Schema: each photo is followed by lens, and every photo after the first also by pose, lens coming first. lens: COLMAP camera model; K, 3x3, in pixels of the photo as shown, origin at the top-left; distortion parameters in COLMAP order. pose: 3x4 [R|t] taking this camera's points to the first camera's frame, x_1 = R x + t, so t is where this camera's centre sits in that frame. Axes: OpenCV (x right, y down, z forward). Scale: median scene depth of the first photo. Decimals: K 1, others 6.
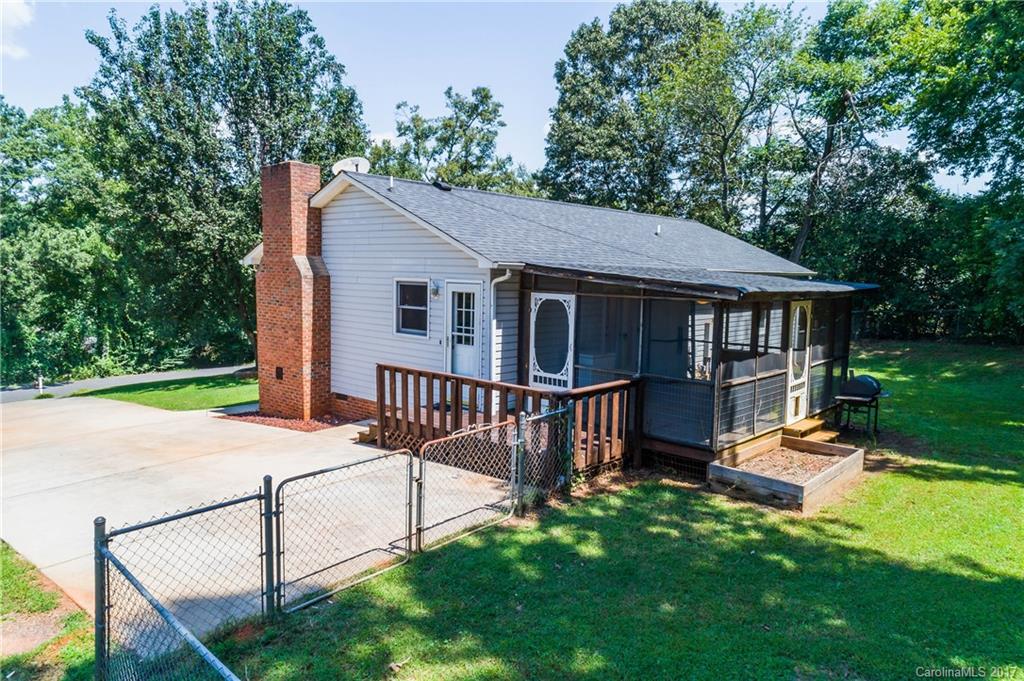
lens RADIAL K [[687.9, 0, 525.3], [0, 687.9, 341.7], [0, 0, 1]] dist [0.001631, 0.000596]
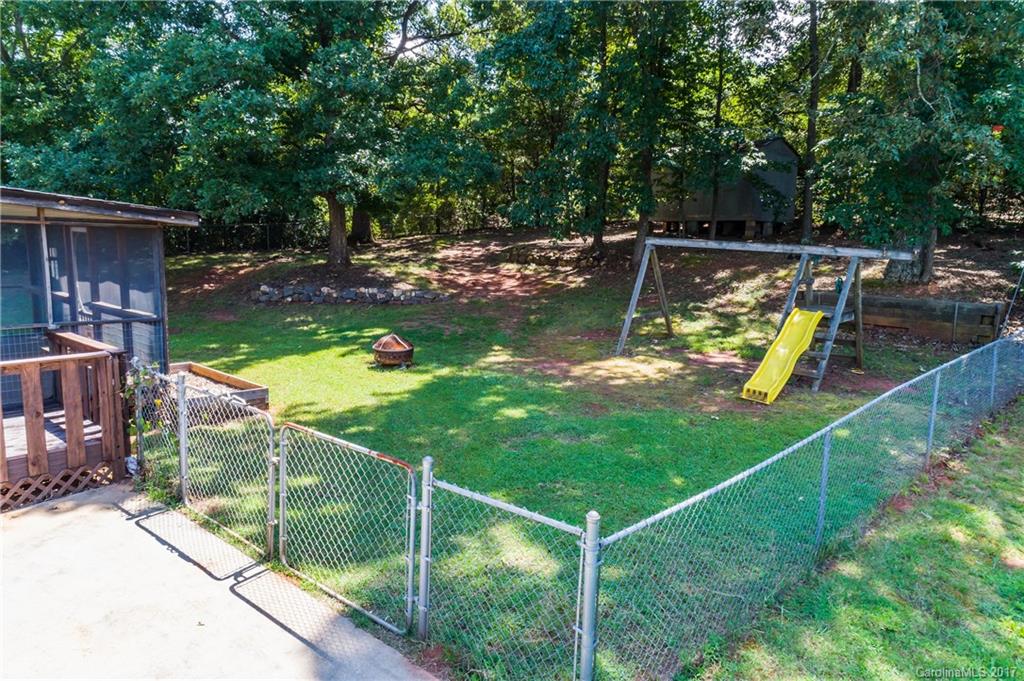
lens RADIAL K [[687.9, 0, 525.3], [0, 687.9, 341.7], [0, 0, 1]] dist [0.001631, 0.000596]
pose [[-0.052208, -0.169210, 0.984196, -0.842538], [0.058344, 0.983340, 0.172158, -0.046178], [-0.996930, 0.066410, -0.041466, 0.687475]]
